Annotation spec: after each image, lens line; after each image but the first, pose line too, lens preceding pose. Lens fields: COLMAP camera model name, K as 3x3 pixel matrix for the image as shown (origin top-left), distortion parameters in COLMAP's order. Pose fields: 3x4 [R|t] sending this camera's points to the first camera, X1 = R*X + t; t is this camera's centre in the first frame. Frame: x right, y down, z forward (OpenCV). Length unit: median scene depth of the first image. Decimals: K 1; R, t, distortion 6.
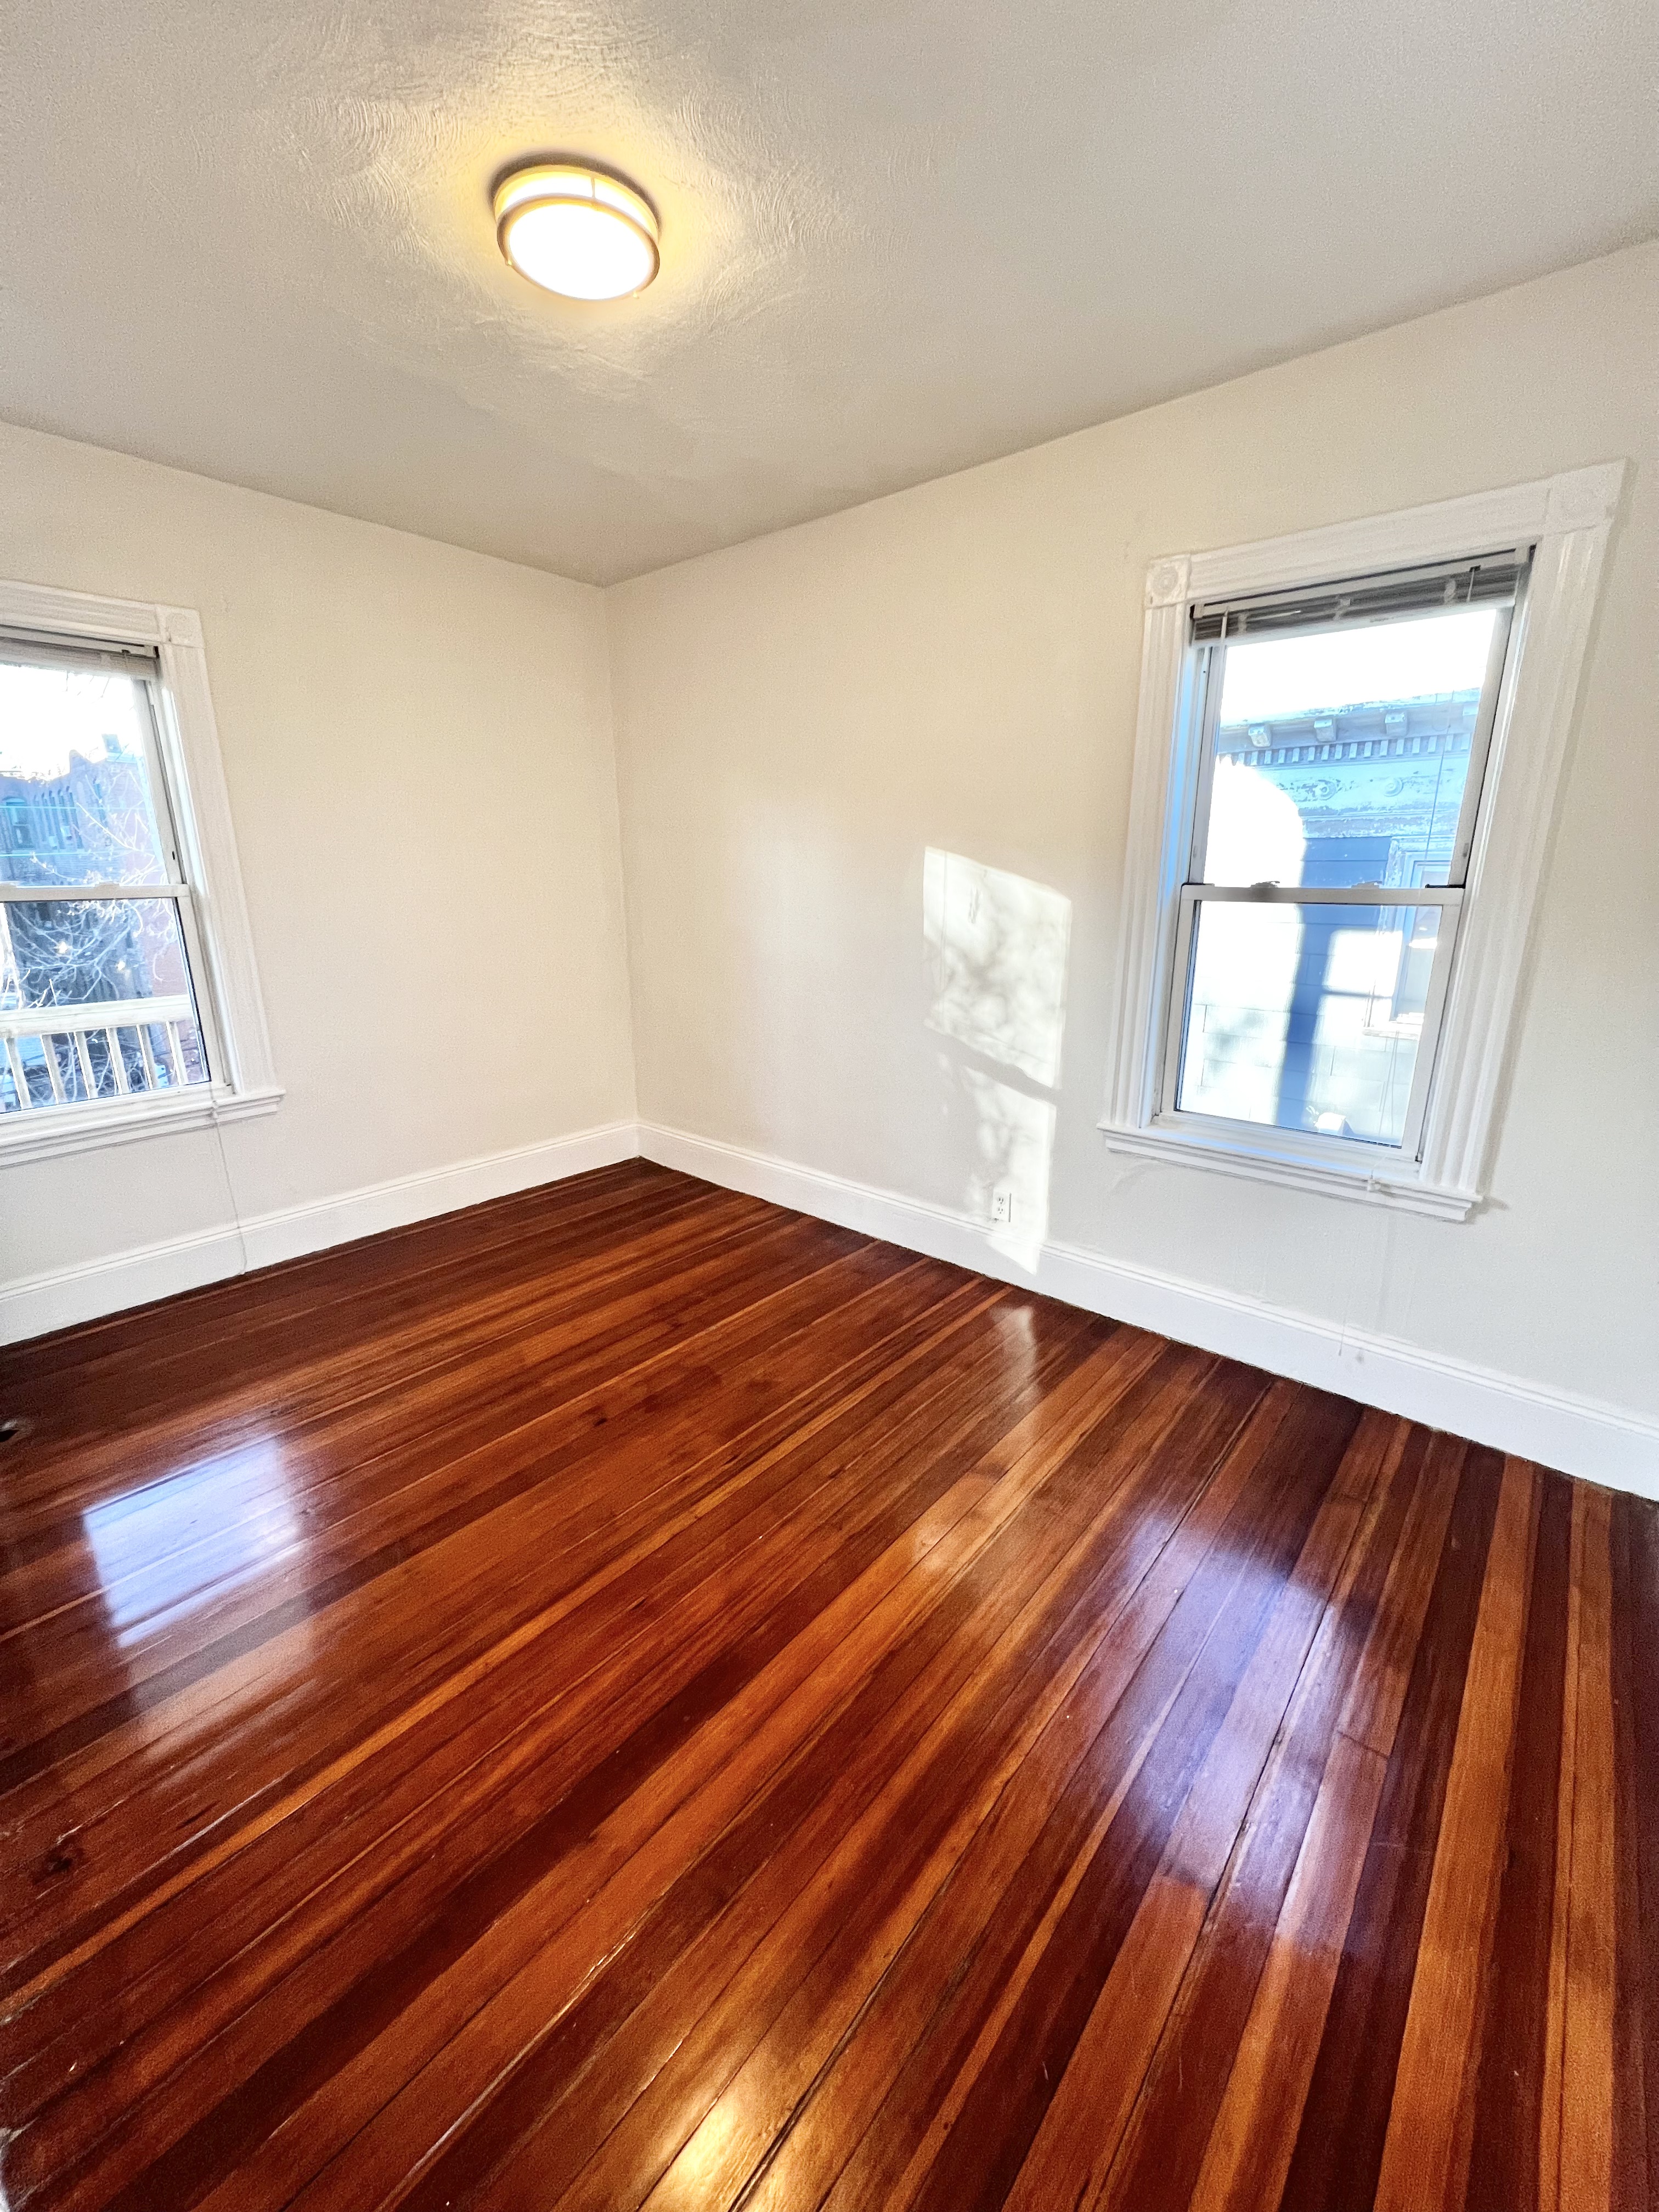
lens RADIAL K [[865.7, 0, 833.8], [0, 865.7, 1116.5], [0, 0, 1]] dist [-0.000610, -0.000233]
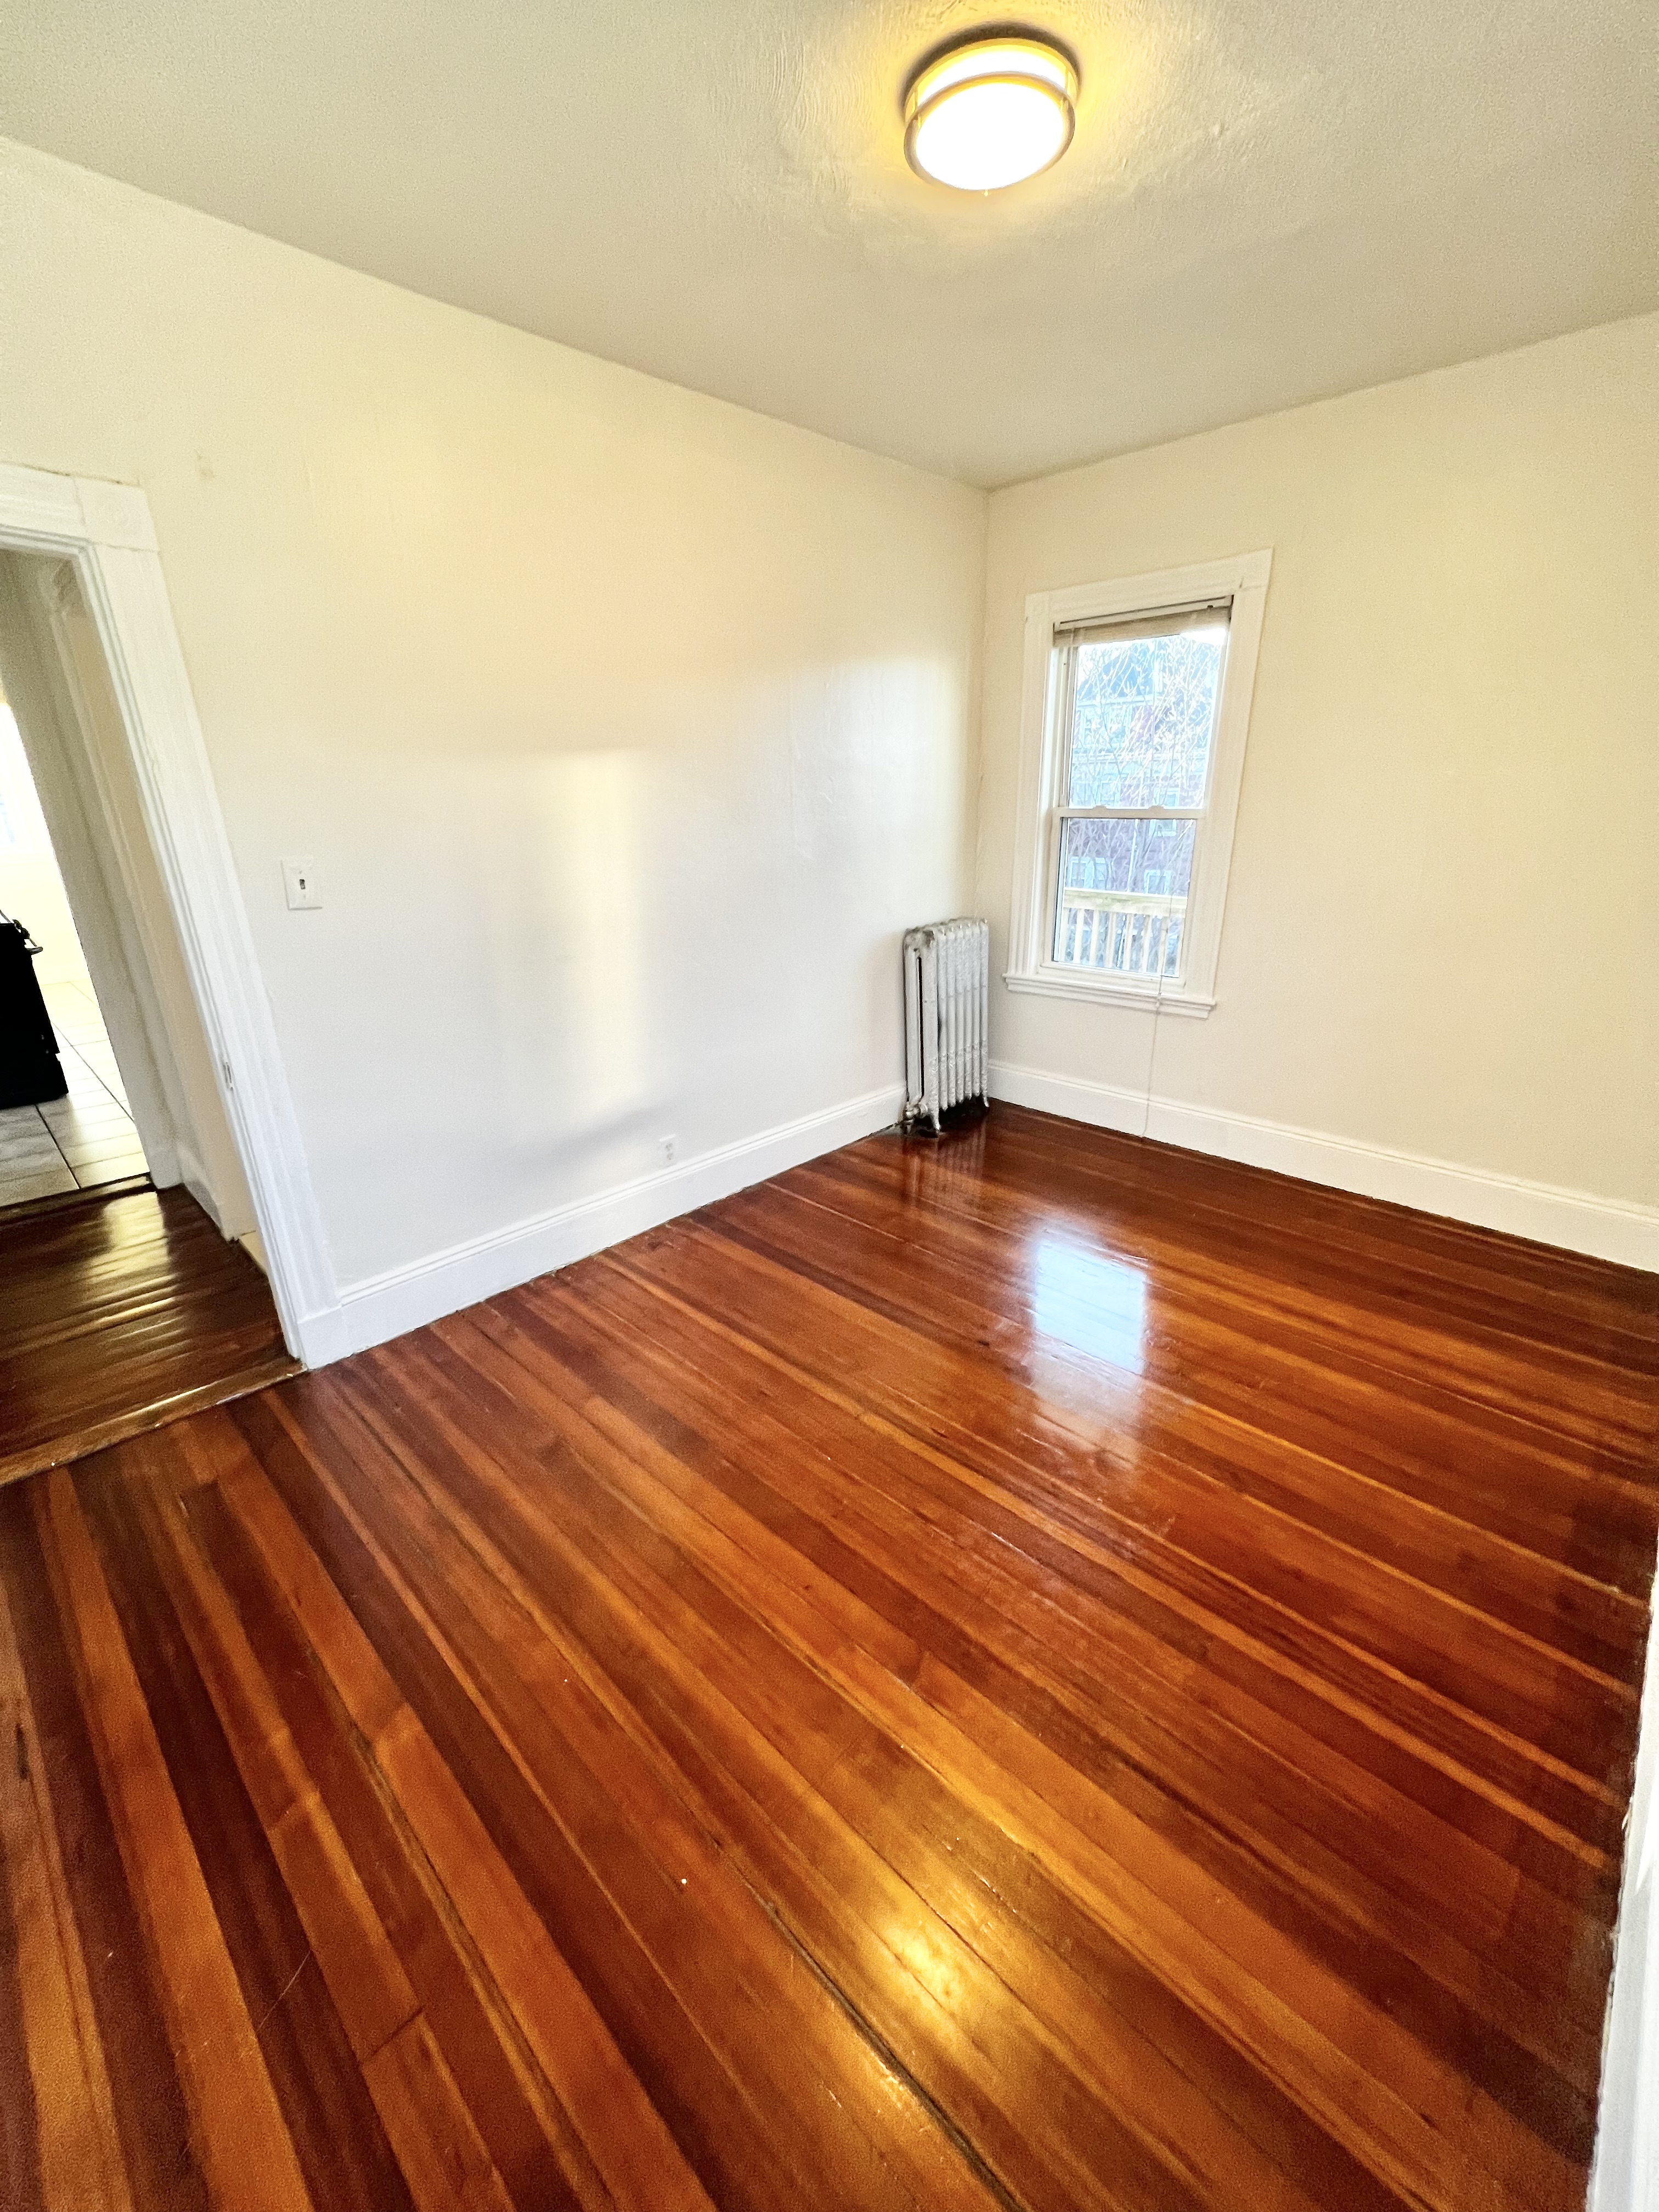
lens RADIAL K [[891.7, 0, 829.5], [0, 891.7, 1106.0], [0, 0, 1]] dist [-0.003355, -0.000168]
pose [[-0.058404, 0.337282, -0.939590, 0.530894], [-0.264384, 0.902364, 0.340353, -0.178513], [0.962647, 0.268290, 0.036471, 0.575616]]
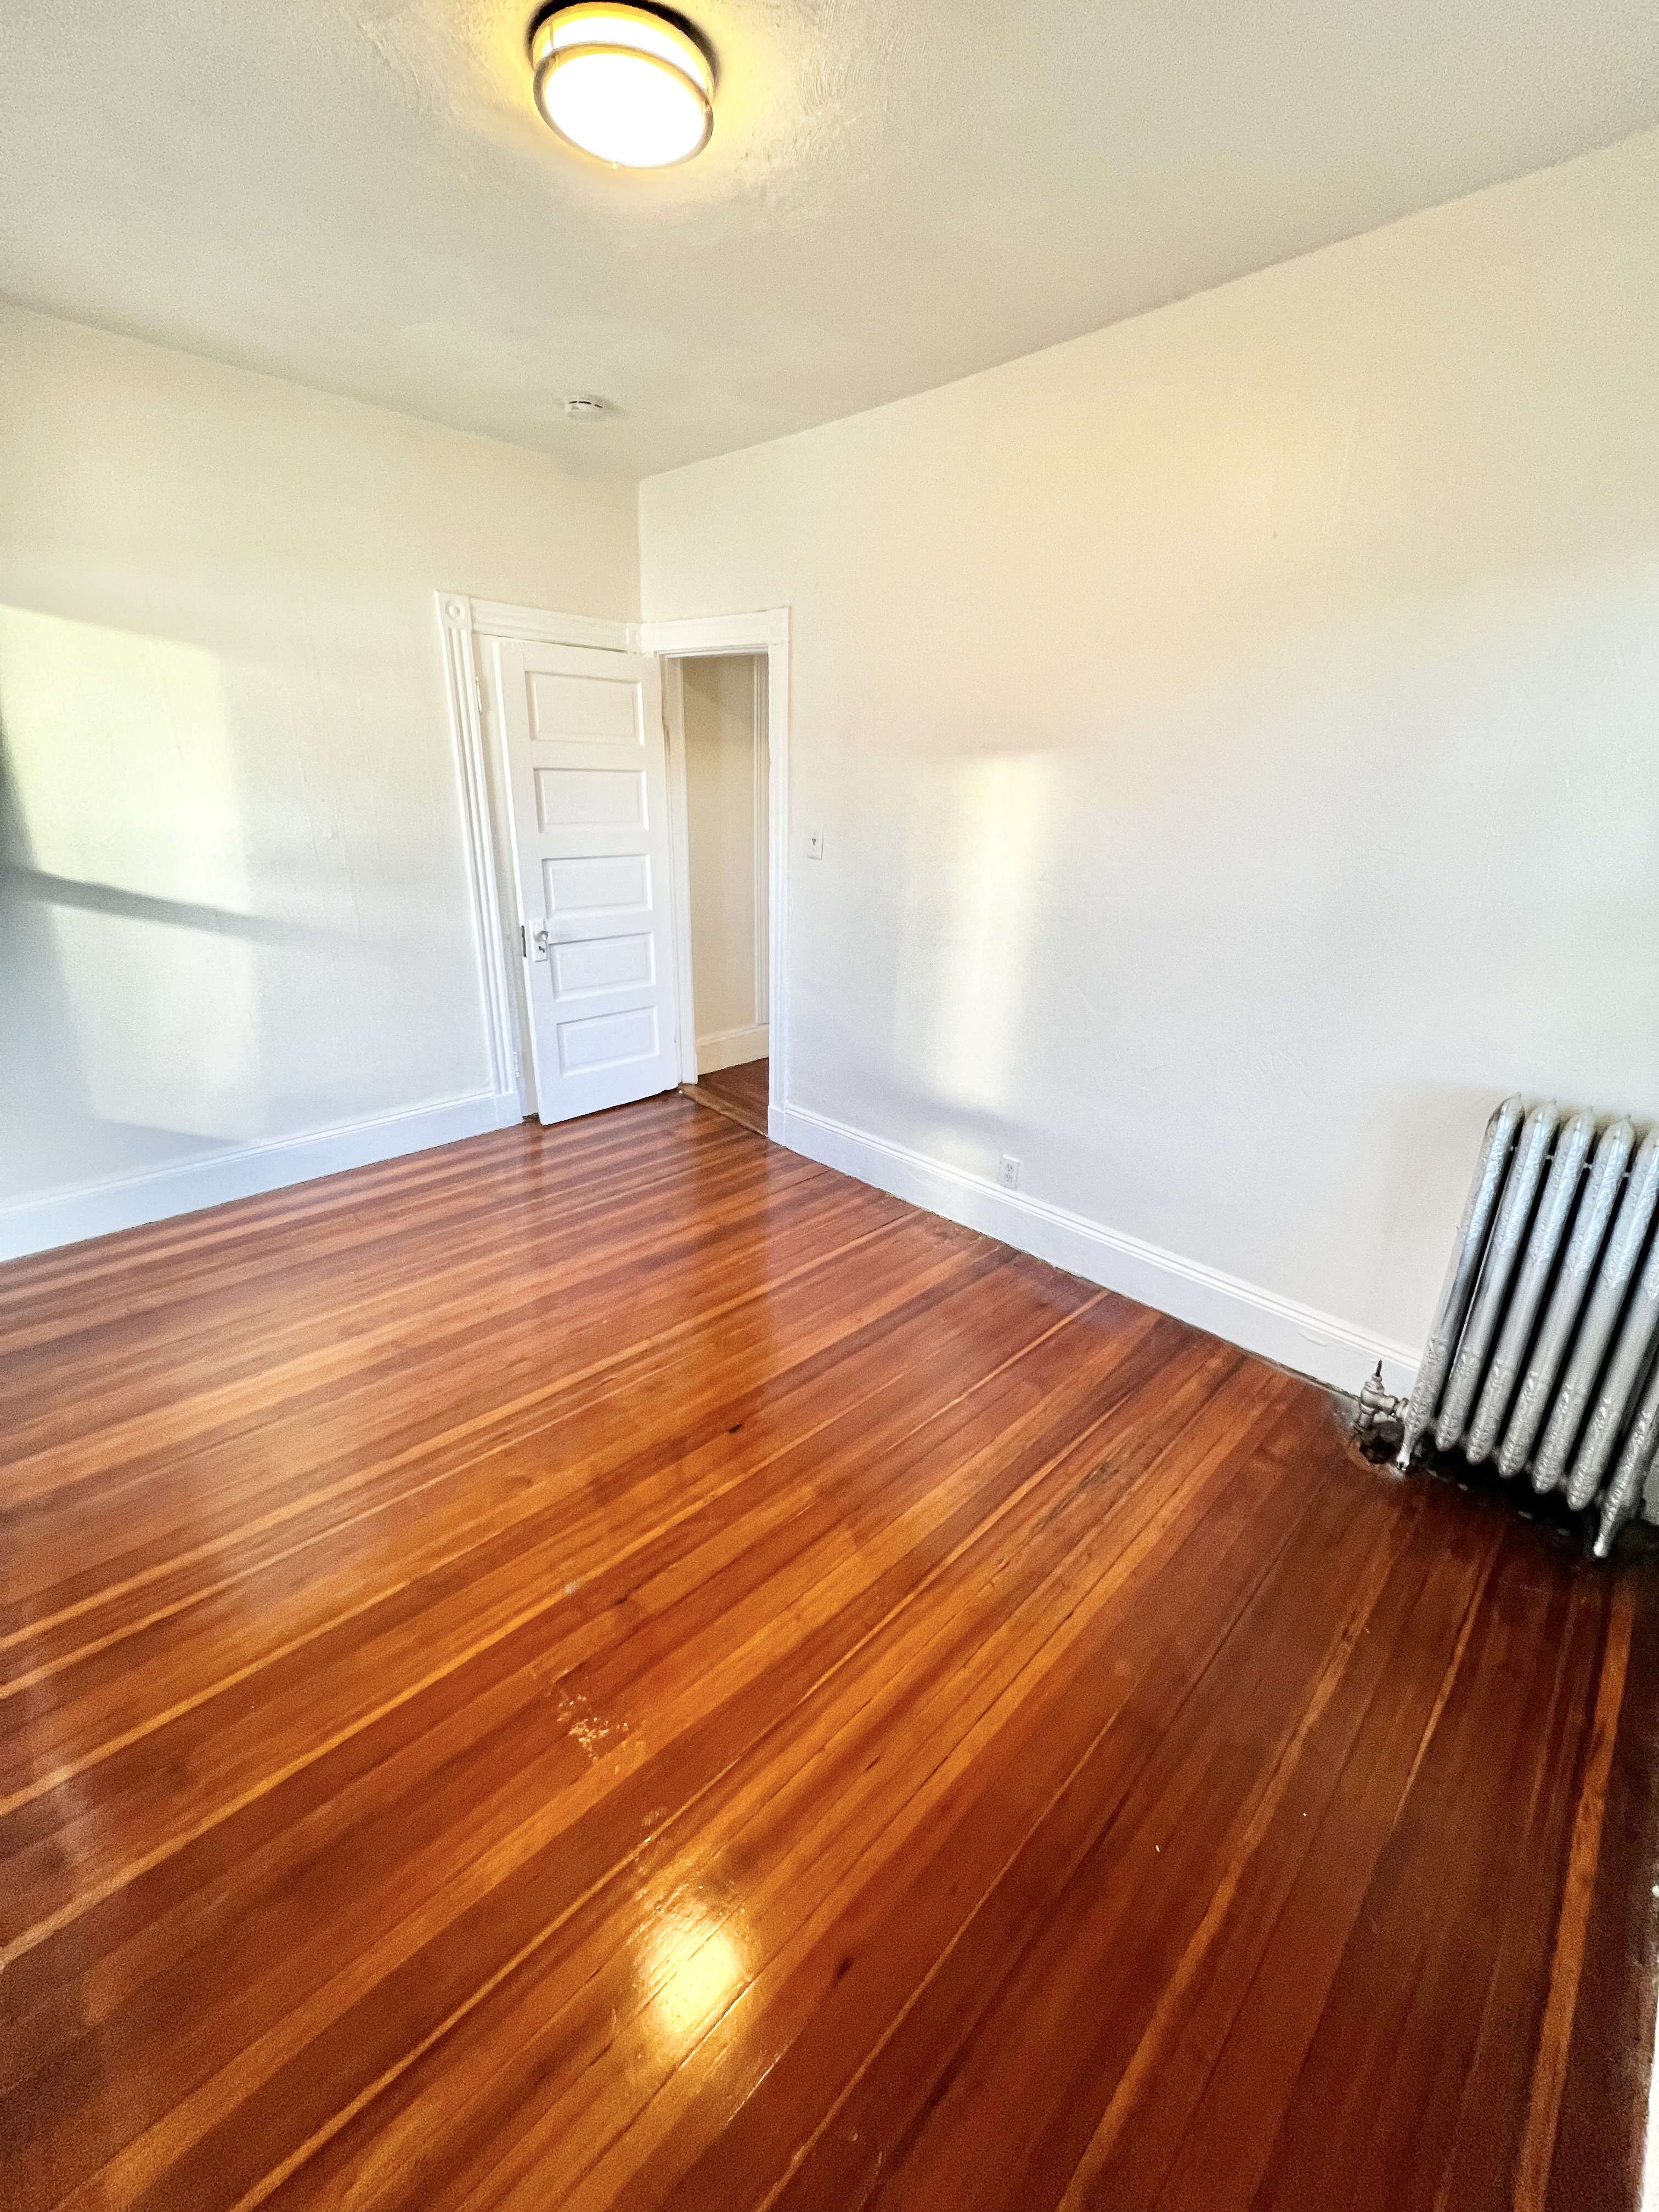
lens RADIAL K [[865.7, 0, 833.8], [0, 865.7, 1116.5], [0, 0, 1]] dist [-0.000610, -0.000233]
pose [[-0.996381, -0.055678, 0.064233, -0.337169], [-0.005095, 0.793393, 0.608688, -0.379187], [-0.084852, 0.606157, -0.790805, 1.234724]]
